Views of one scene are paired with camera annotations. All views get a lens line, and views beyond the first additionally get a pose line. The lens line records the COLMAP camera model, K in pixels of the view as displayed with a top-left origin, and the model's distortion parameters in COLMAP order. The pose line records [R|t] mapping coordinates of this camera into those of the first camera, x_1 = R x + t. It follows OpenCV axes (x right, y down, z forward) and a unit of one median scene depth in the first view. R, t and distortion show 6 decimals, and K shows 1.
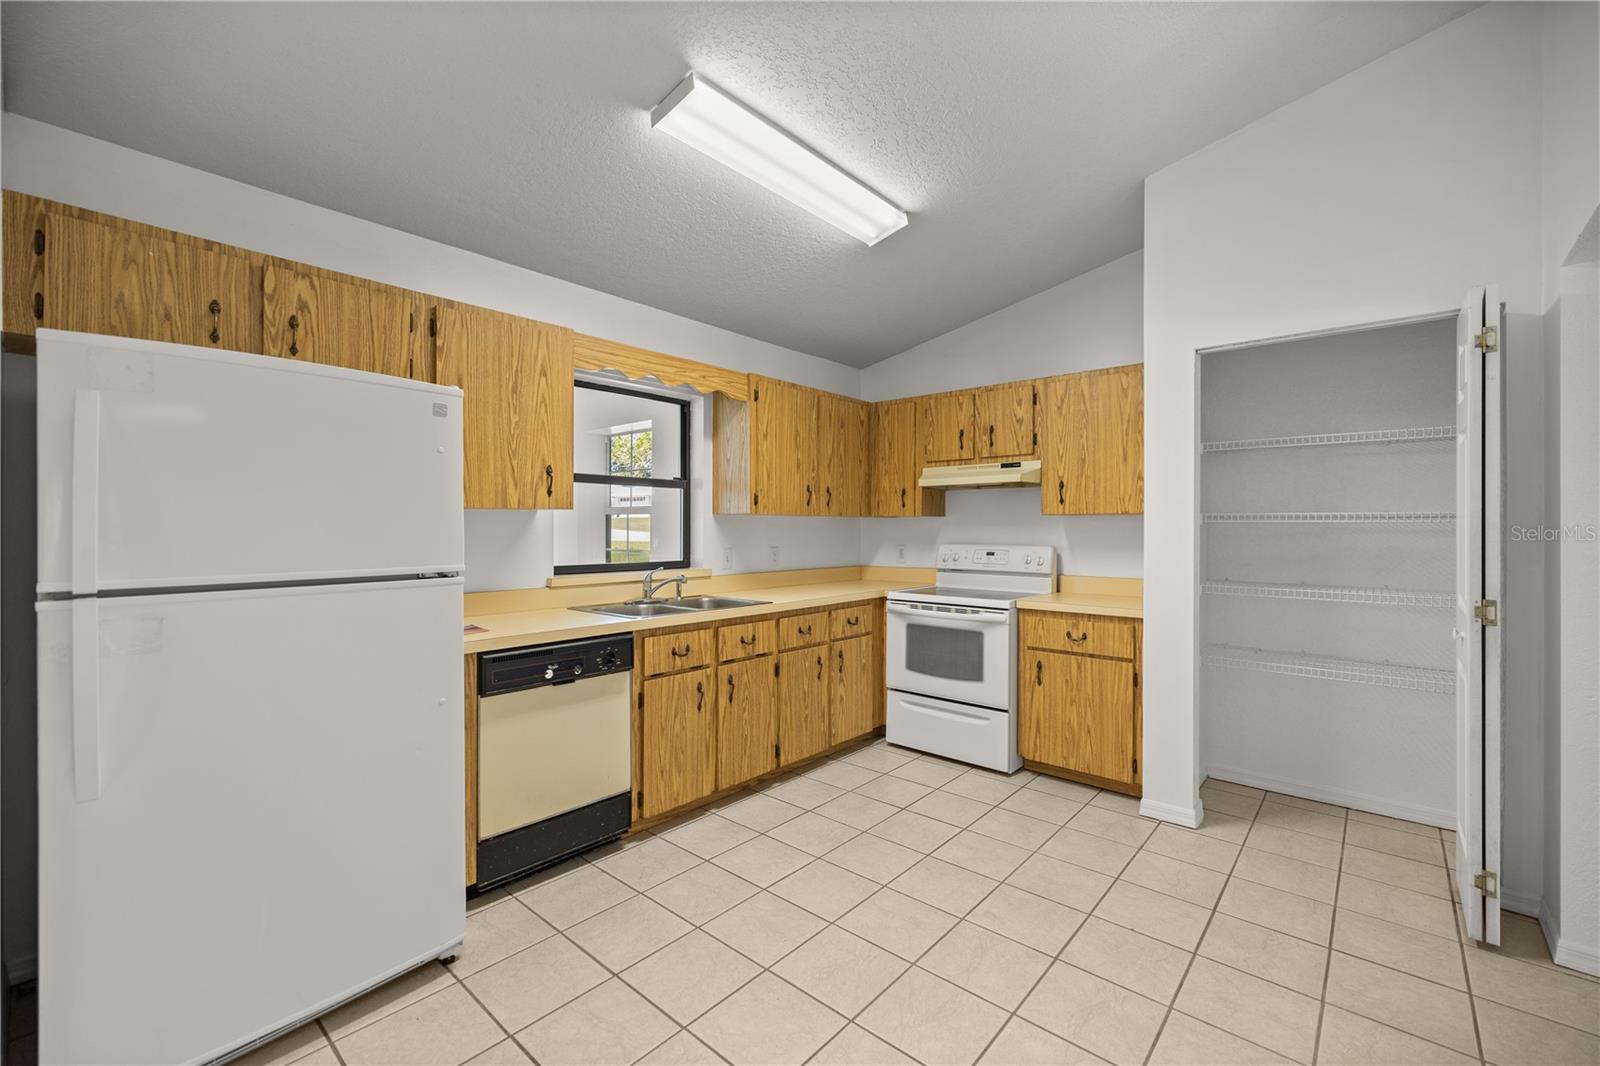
lens RADIAL K [[677.8, 0, 794.4], [0, 677.8, 523.7], [0, 0, 1]] dist [0.004751, -0.000019]
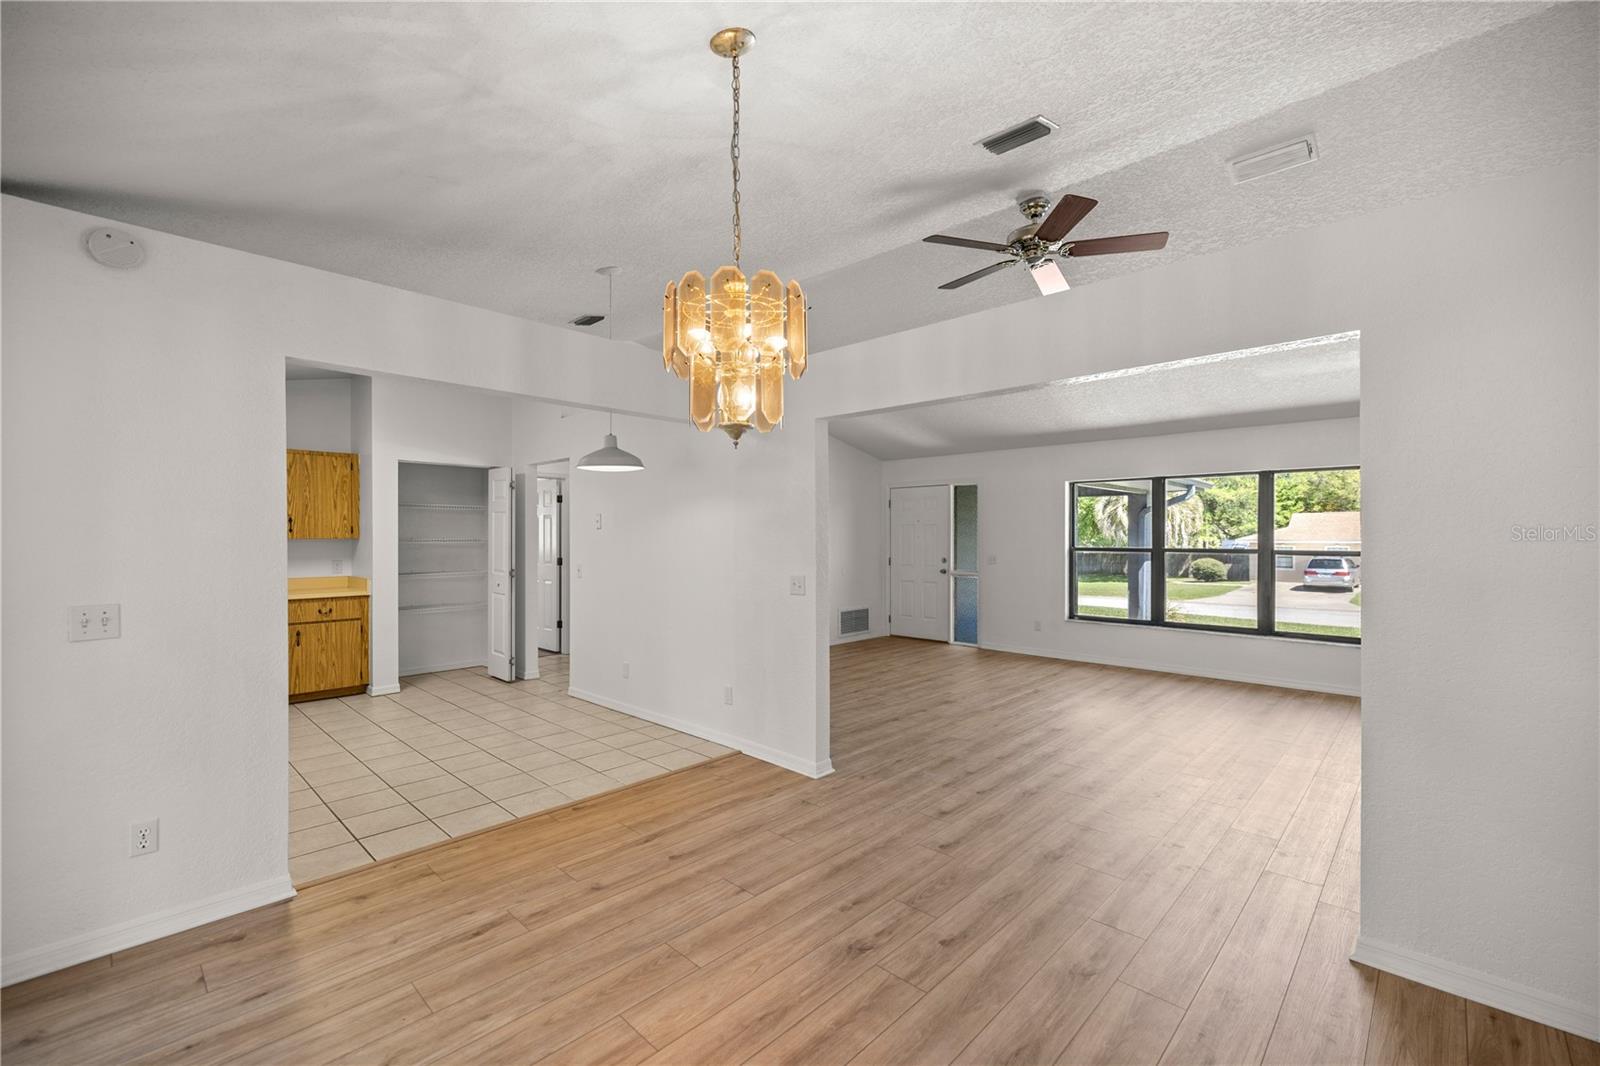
lens RADIAL K [[677.8, 0, 805.9], [0, 677.8, 532.1], [0, 0, 1]] dist [0.004751, -0.000019]
pose [[0.023436, 0.004486, 0.999715, -1.219236], [-0.003993, 0.999982, -0.004393, -0.029744], [-0.999717, -0.003889, 0.023453, -0.238706]]
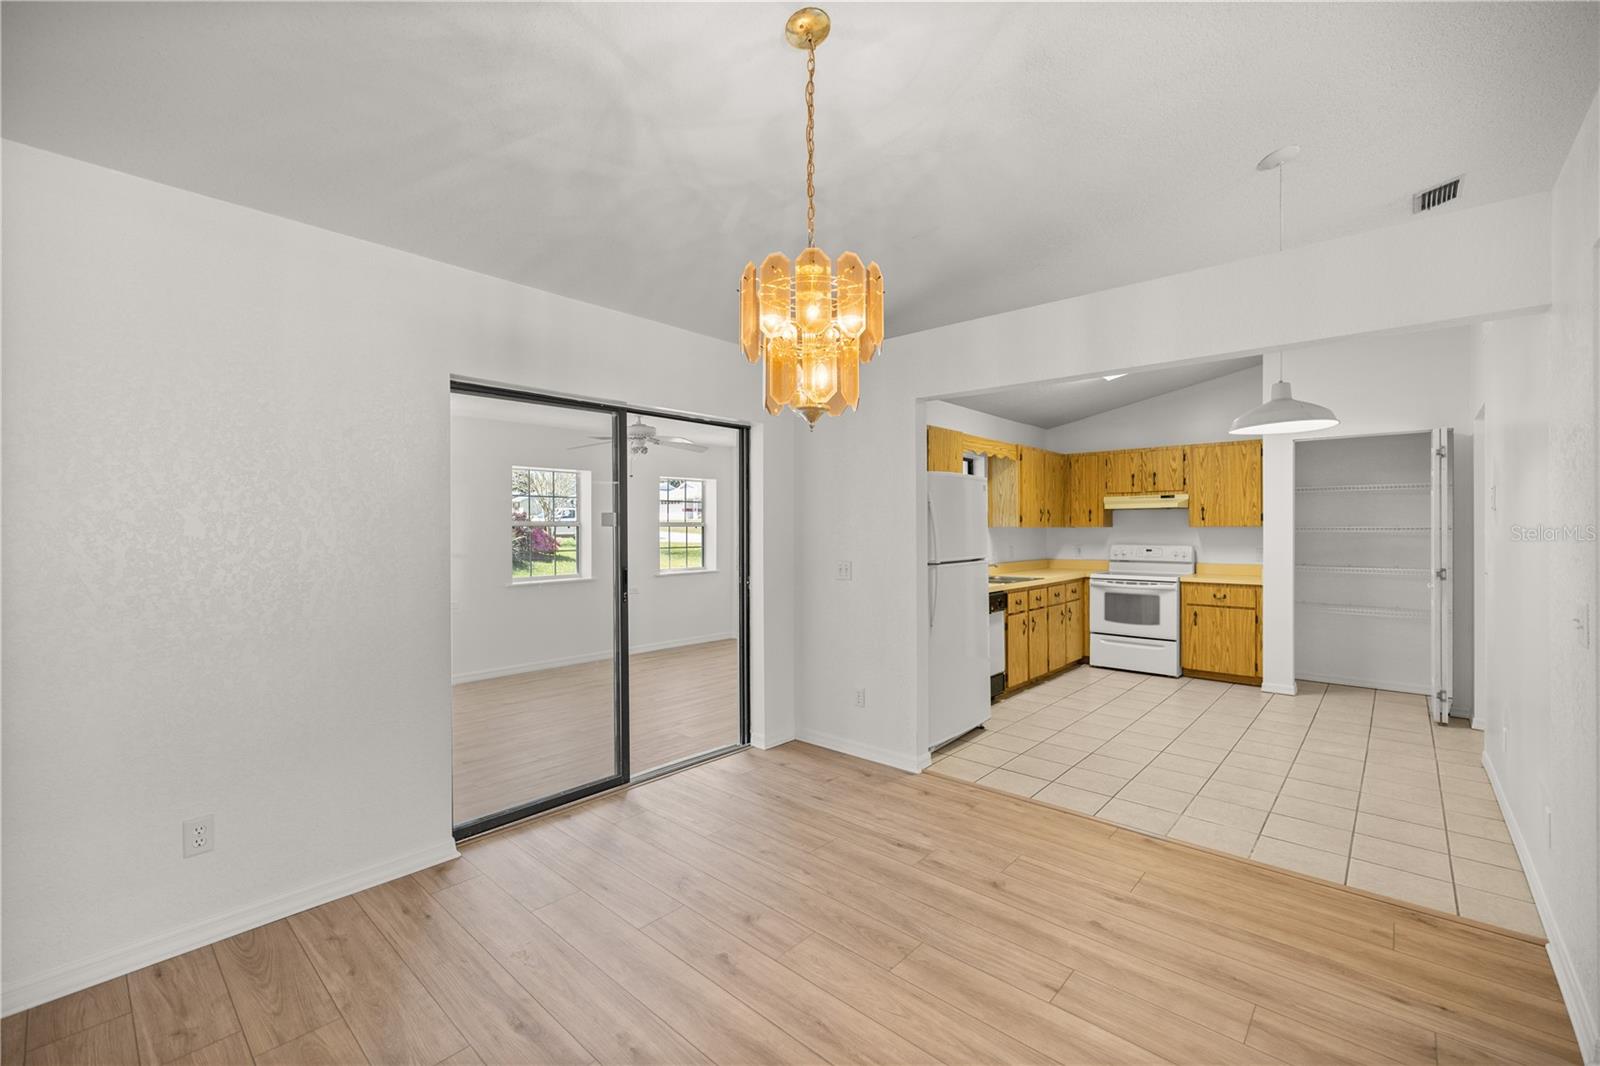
lens RADIAL K [[677.8, 0, 795.1], [0, 677.8, 525.4], [0, 0, 1]] dist [0.004751, -0.000019]
pose [[0.999974, -0.003566, -0.006216, -0.652351], [0.003575, 0.999993, 0.001374, -0.024597], [0.006211, -0.001396, 0.999980, -0.744704]]
